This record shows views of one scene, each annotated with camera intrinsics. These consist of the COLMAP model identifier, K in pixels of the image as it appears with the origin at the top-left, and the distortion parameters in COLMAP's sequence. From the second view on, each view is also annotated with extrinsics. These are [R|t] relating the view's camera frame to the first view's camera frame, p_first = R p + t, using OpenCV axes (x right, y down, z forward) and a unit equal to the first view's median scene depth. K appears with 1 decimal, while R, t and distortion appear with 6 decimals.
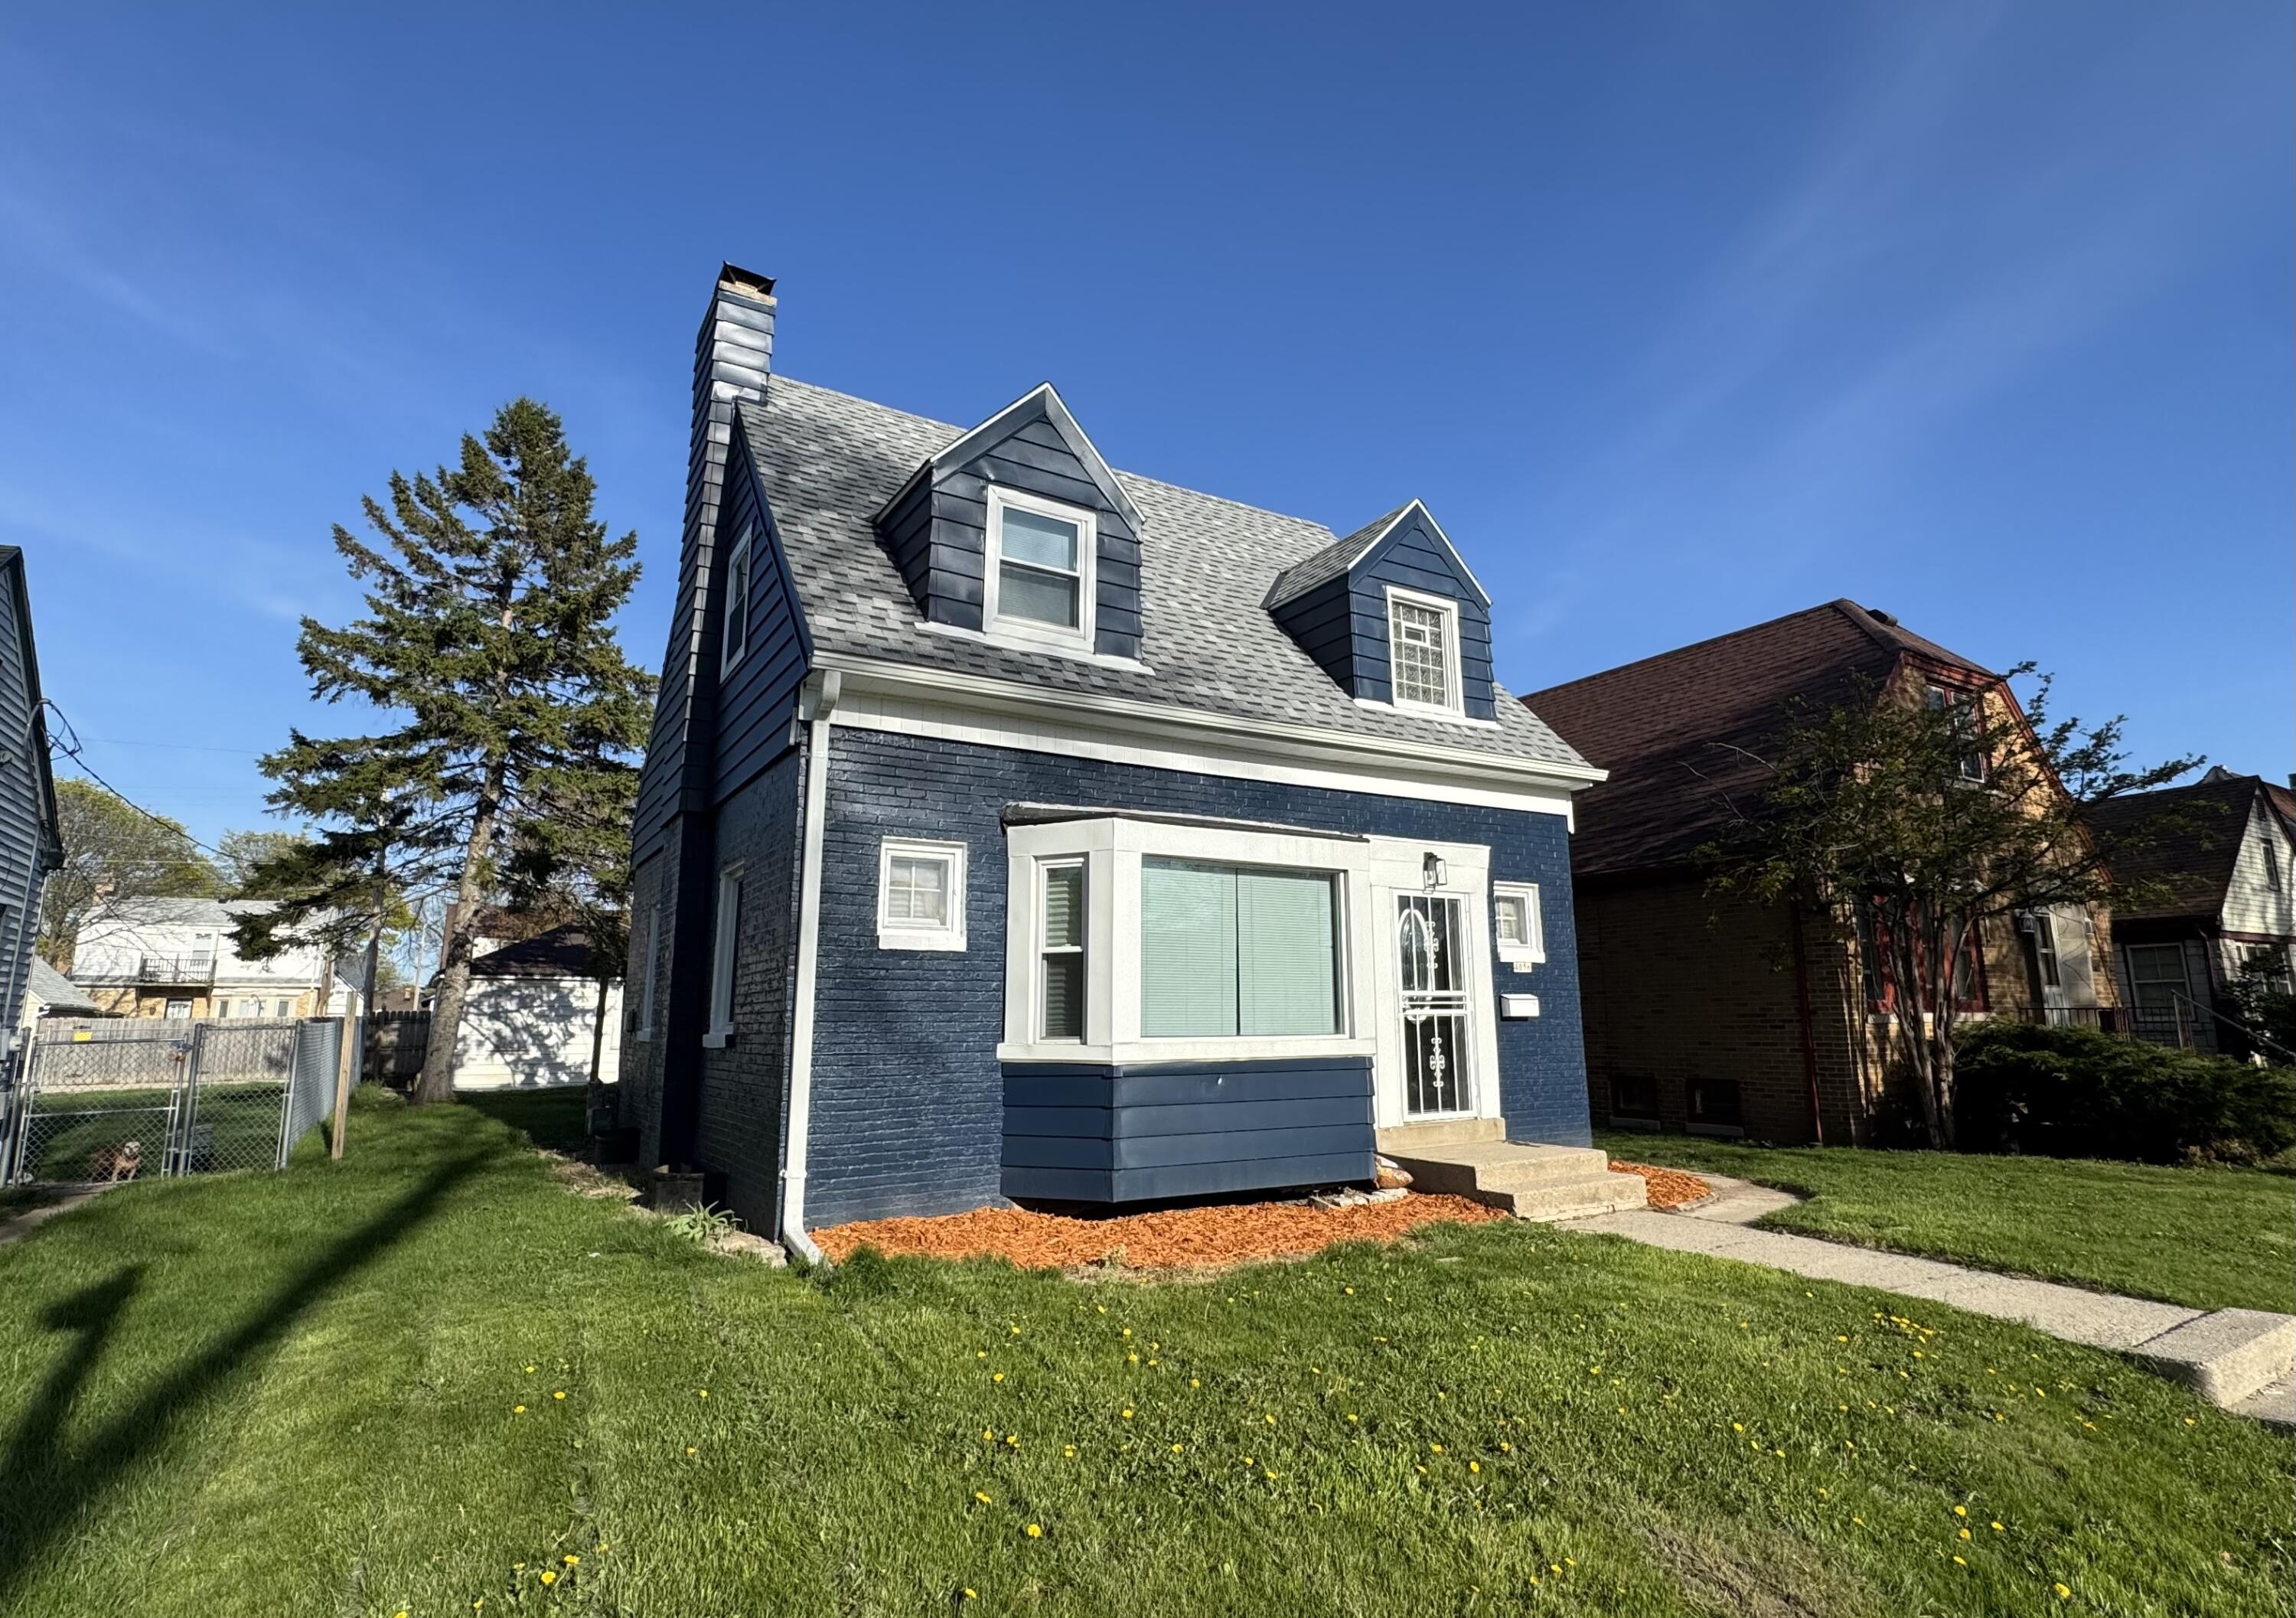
lens RADIAL K [[1127.2, 0, 1148.0], [0, 1127.2, 809.0], [0, 0, 1]] dist [-0.001776, -0.000557]
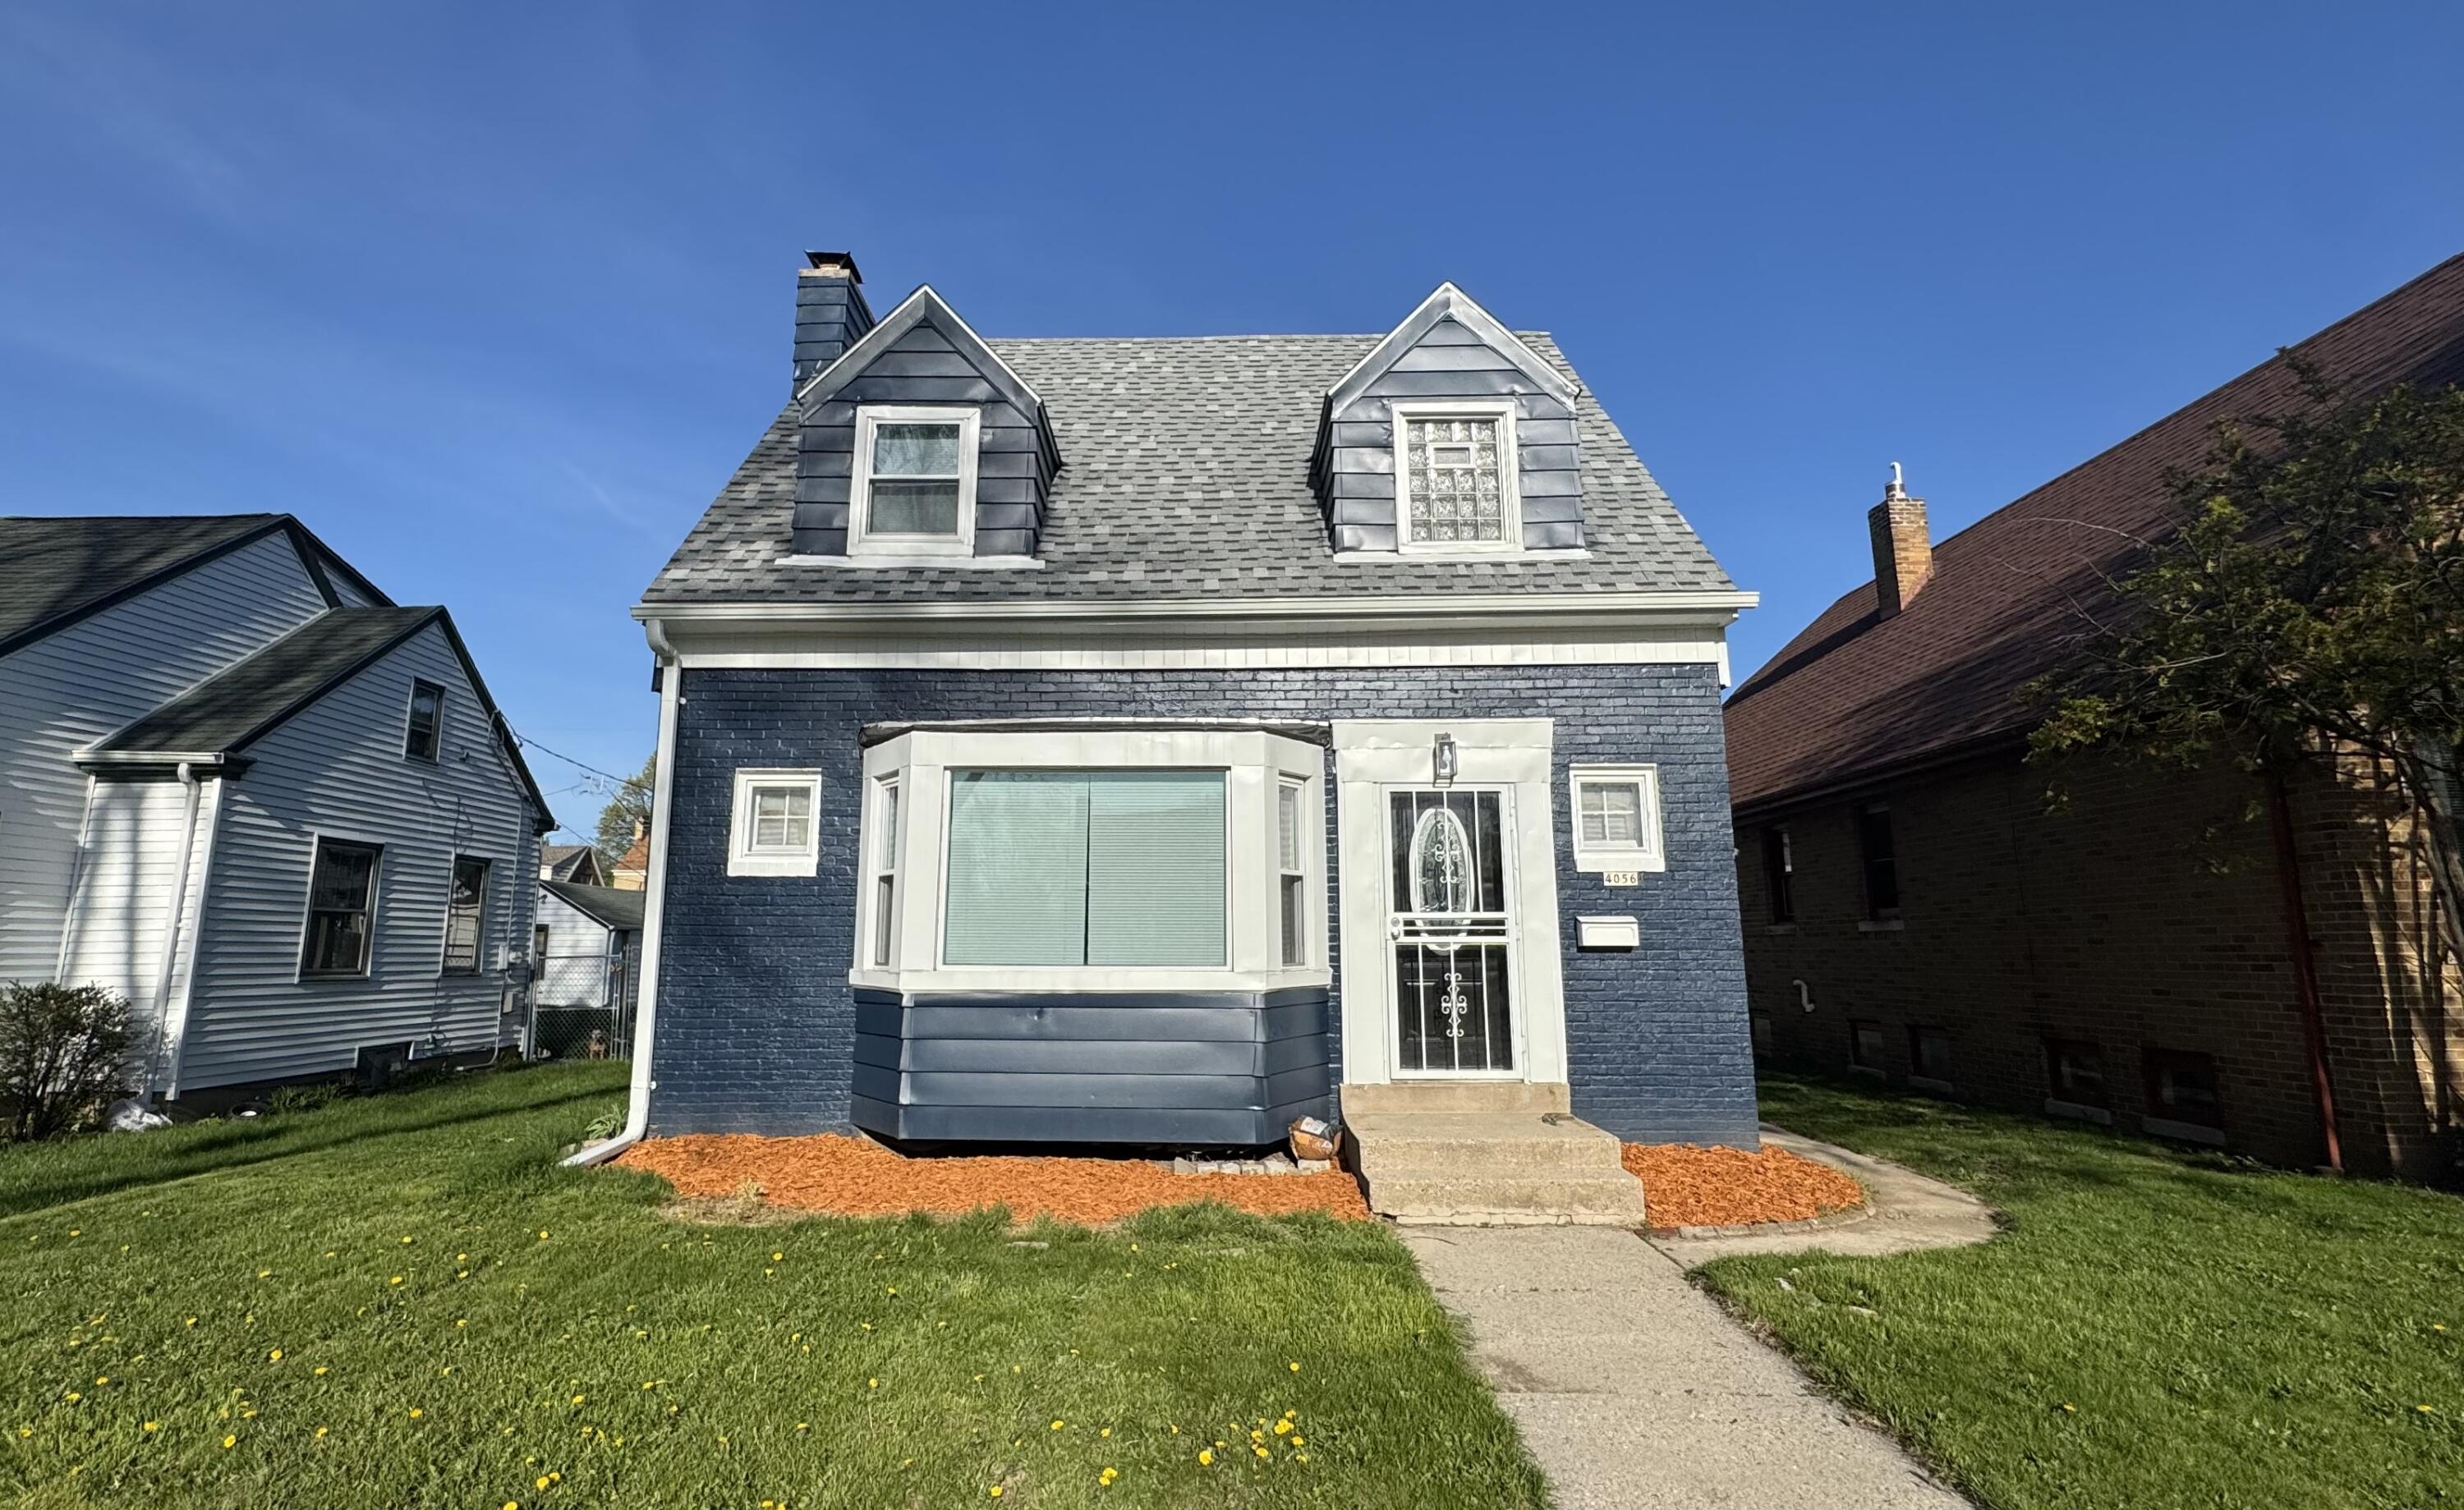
lens RADIAL K [[1188.7, 0, 1226.1], [0, 1188.7, 729.2], [0, 0, 1]] dist [-0.000600, 0.000858]
pose [[0.847022, -0.087600, -0.524289, 0.580700], [0.089854, 0.995729, -0.021205, 0.041237], [0.523908, -0.029148, 0.851276, 0.237506]]
